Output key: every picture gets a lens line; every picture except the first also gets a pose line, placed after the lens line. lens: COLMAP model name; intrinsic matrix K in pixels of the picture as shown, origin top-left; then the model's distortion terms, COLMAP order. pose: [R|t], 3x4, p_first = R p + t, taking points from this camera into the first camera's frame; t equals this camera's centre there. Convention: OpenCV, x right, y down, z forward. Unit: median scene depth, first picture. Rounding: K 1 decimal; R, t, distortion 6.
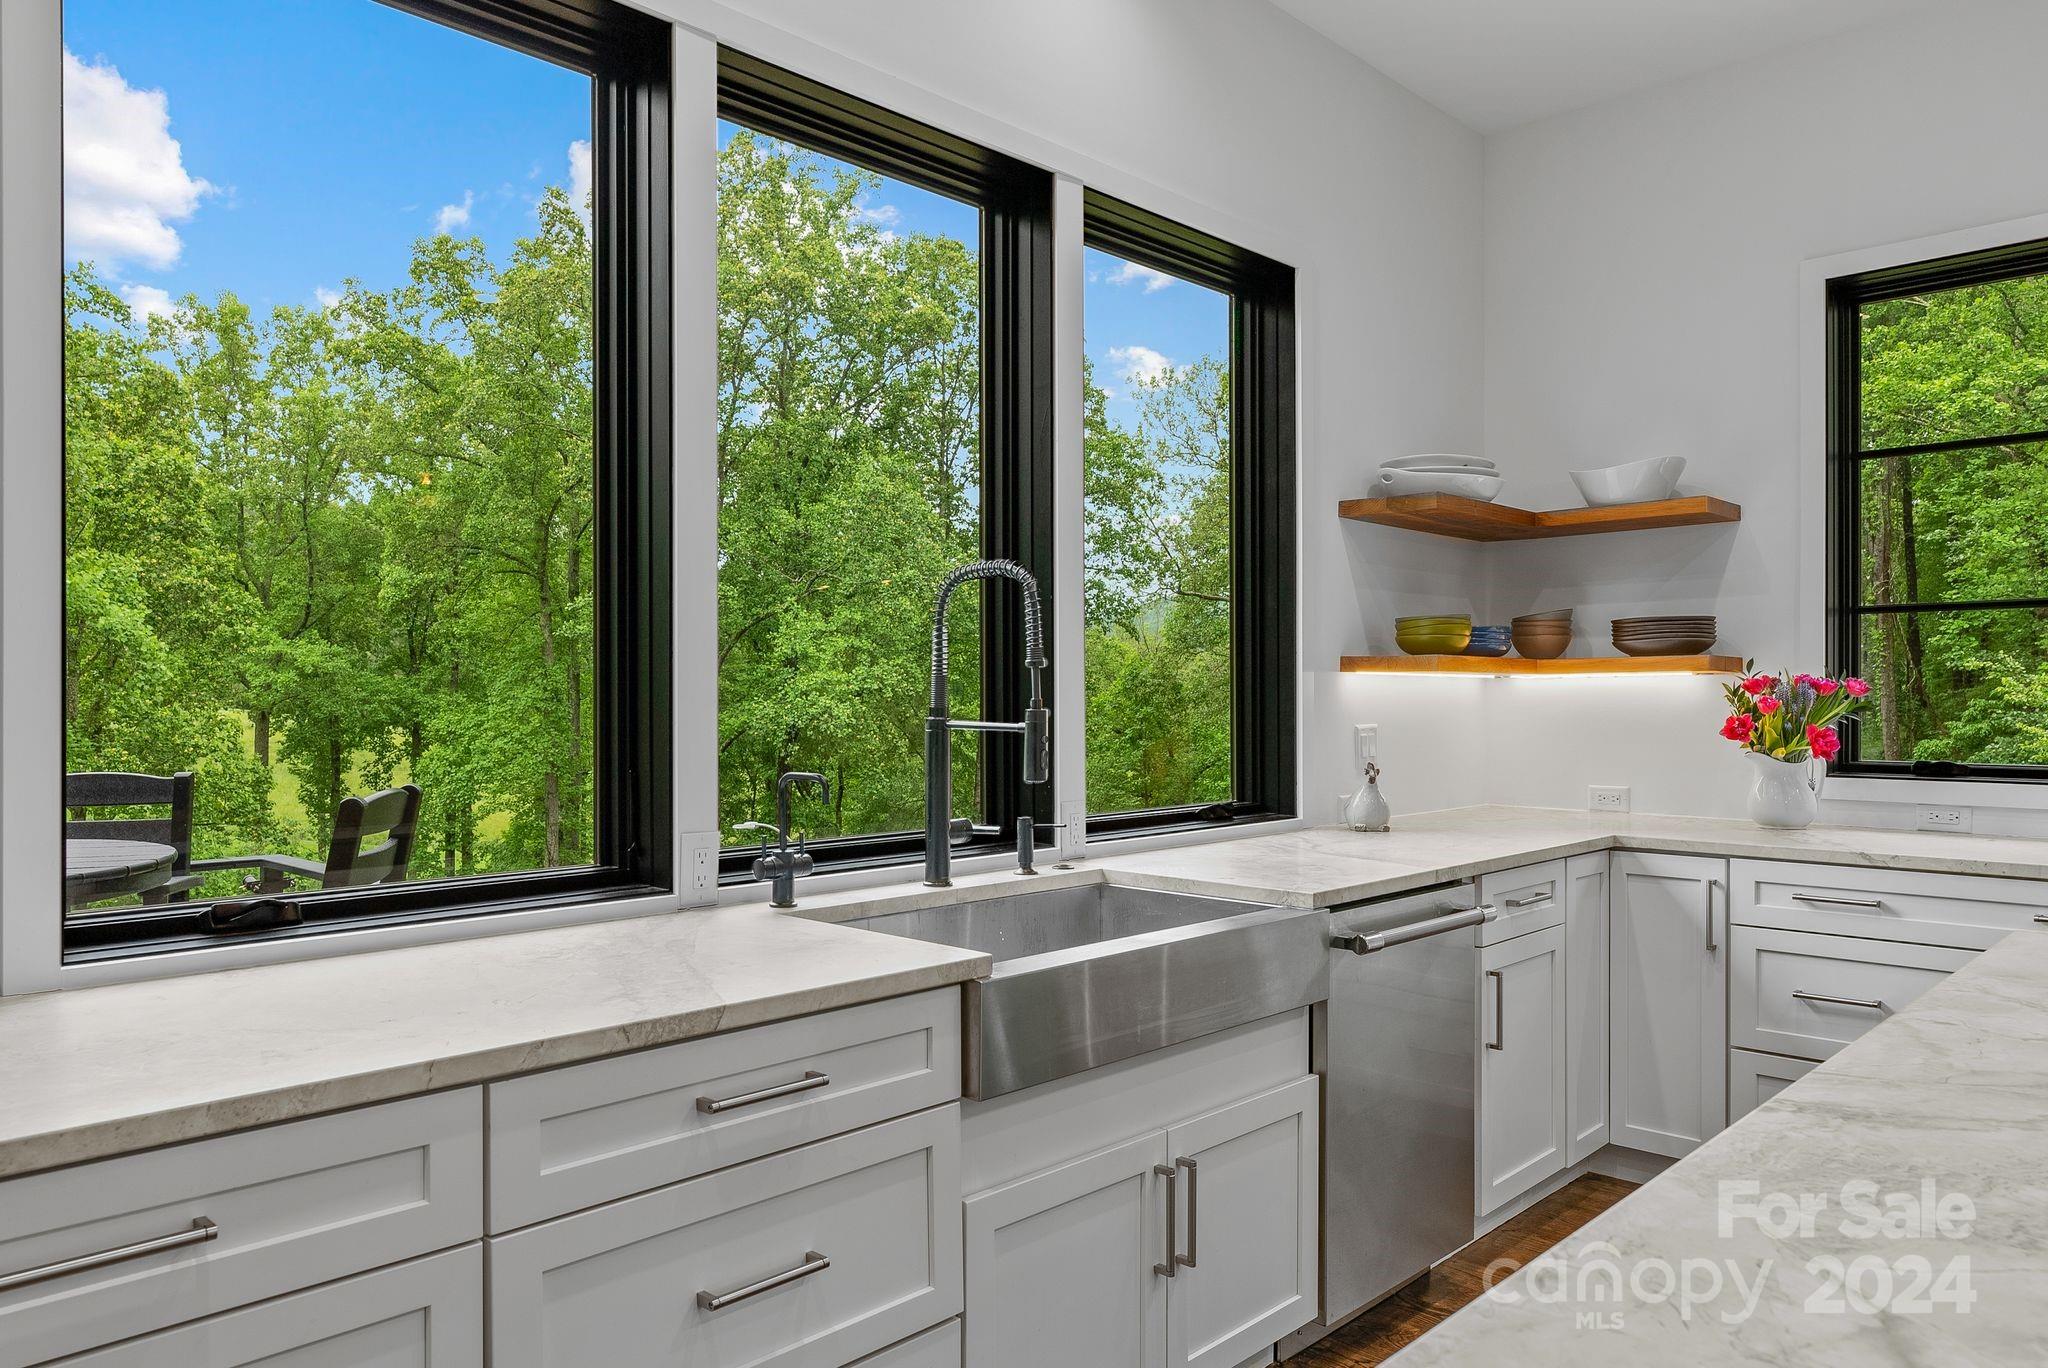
lens RADIAL K [[1396.2, 0, 997.2], [0, 1396.2, 688.6], [0, 0, 1]] dist [-0.002767, 0.008579]
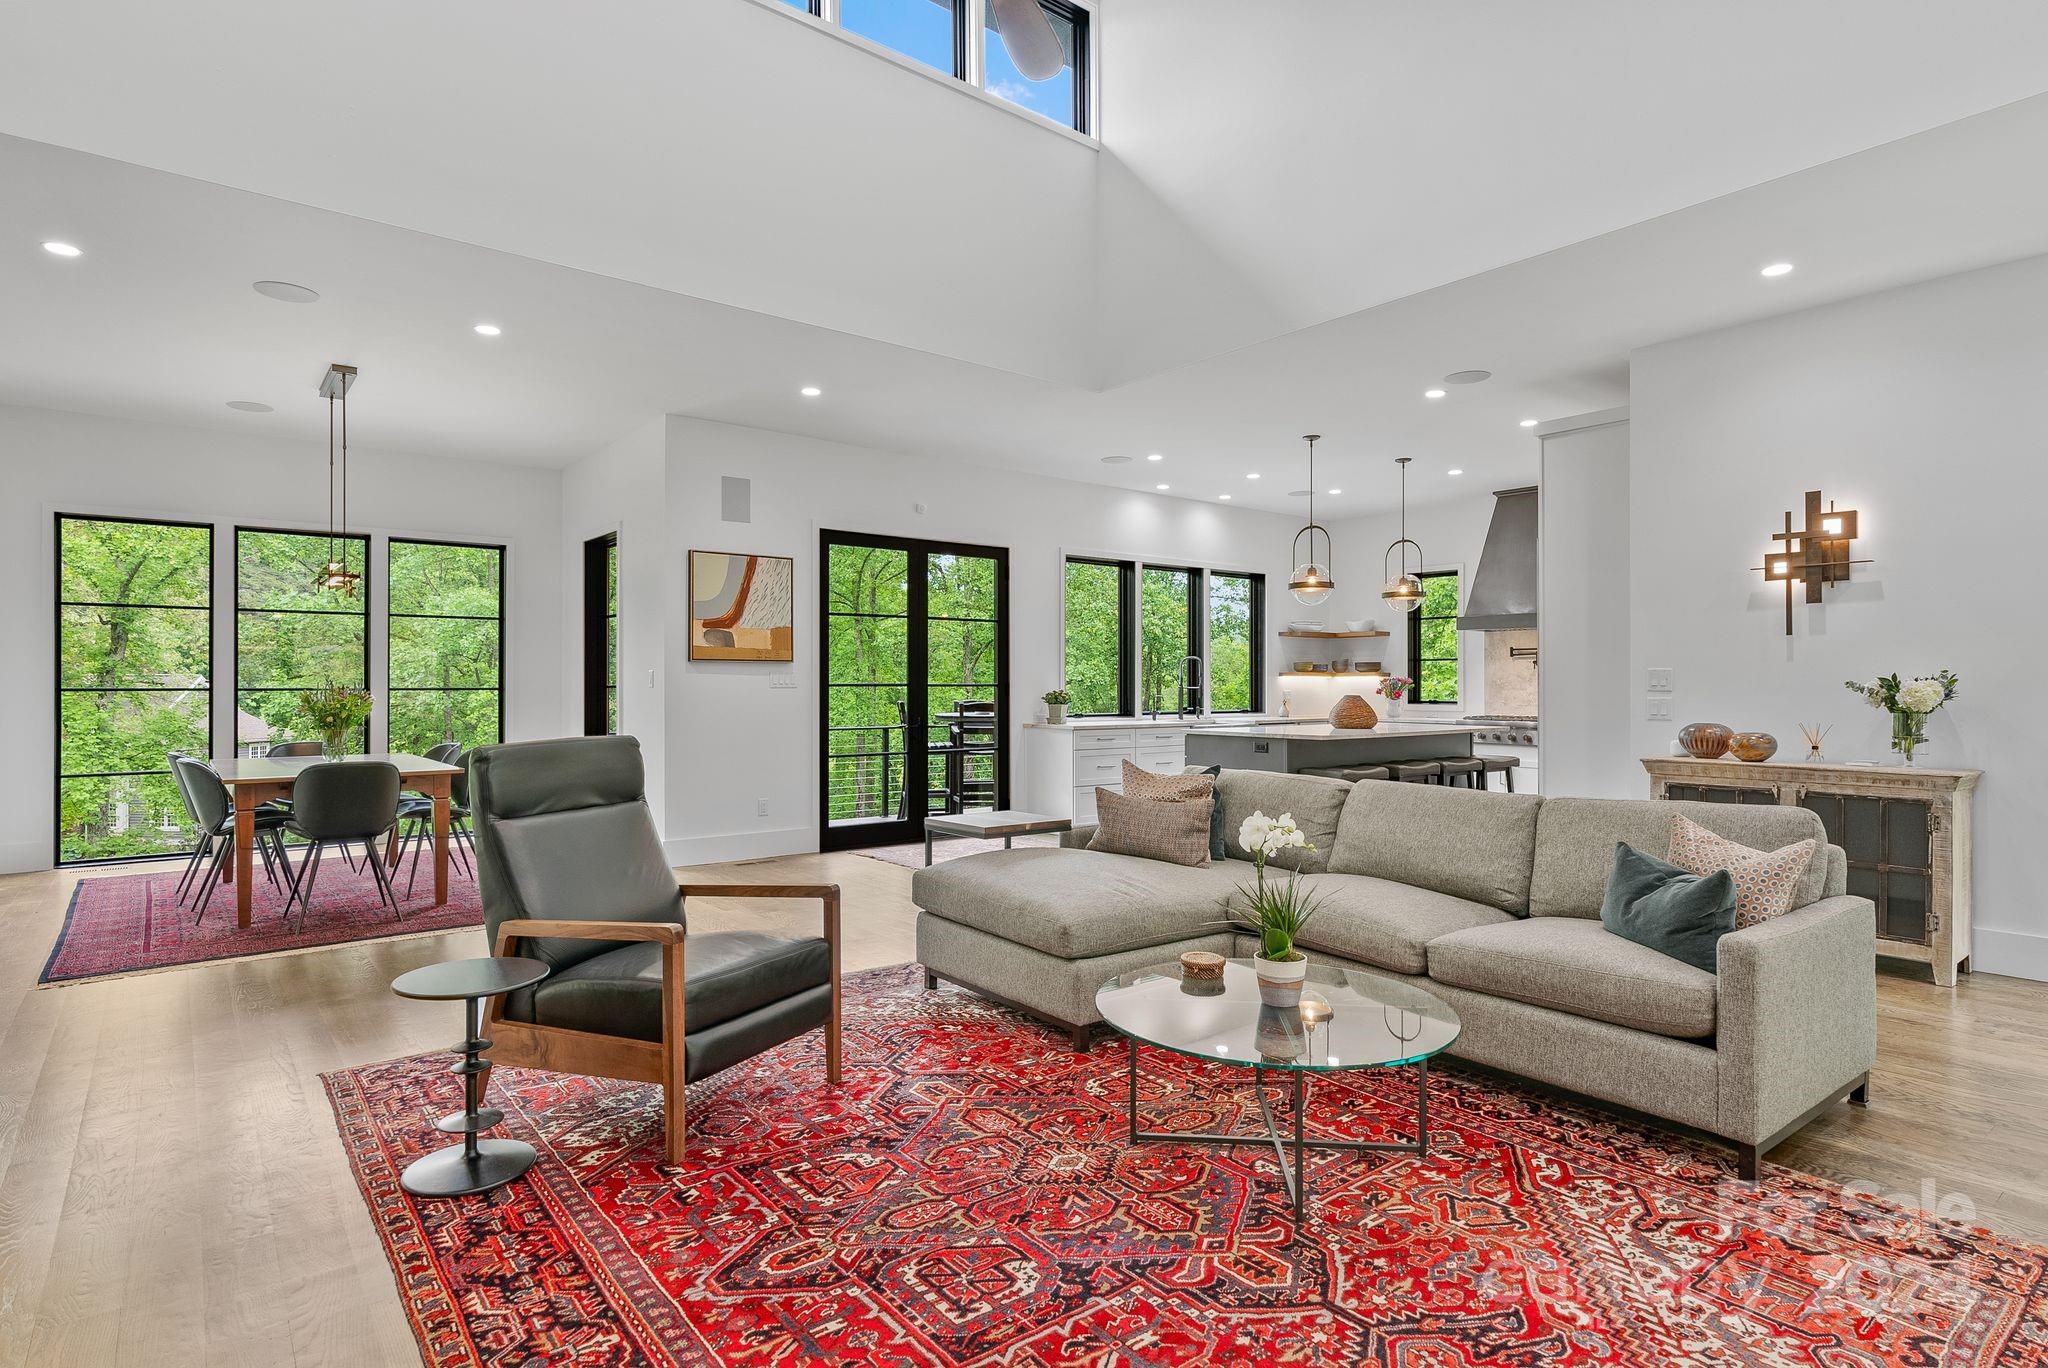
lens RADIAL K [[1058.9, 0, 1018.7], [0, 1058.9, 682.6], [0, 0, 1]] dist [-0.010026, 0.003428]
pose [[0.992372, 0.002925, -0.123245, -0.104341], [-0.002535, 0.999991, 0.003323, -0.002177], [0.123253, -0.002985, 0.992371, -1.964875]]
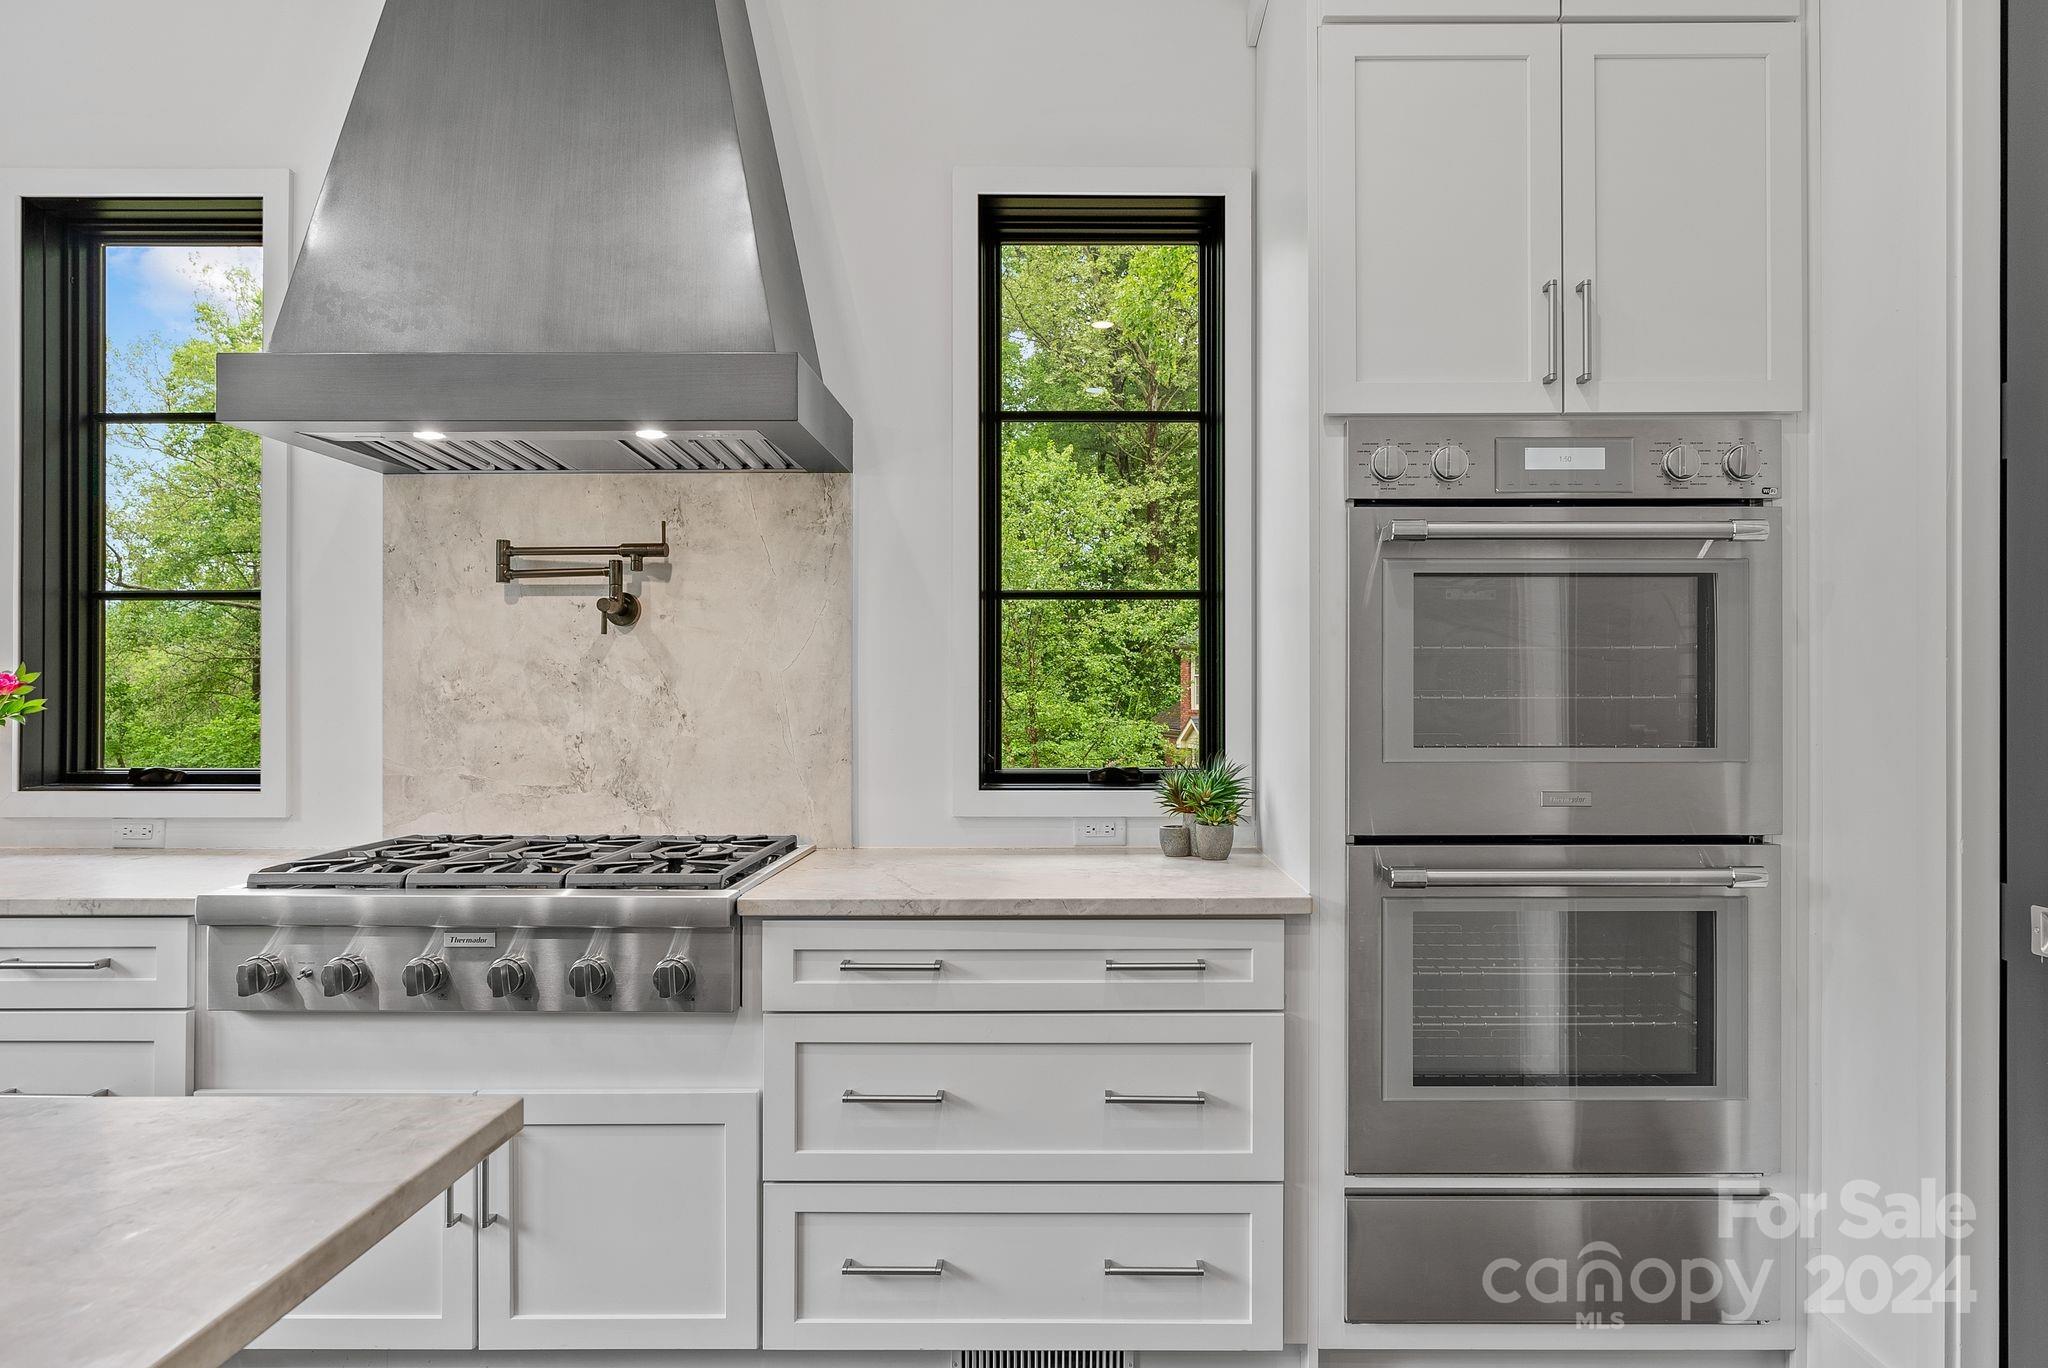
lens RADIAL K [[1185.1, 0, 1059.4], [0, 1185.1, 691.3], [0, 0, 1]] dist [-0.006912, 0.001858]
pose [[0.720276, 0.004942, 0.693670, 0.538926], [-0.004583, 0.999987, -0.002366, 0.002325], [-0.693672, -0.001475, 0.720290, 0.056297]]
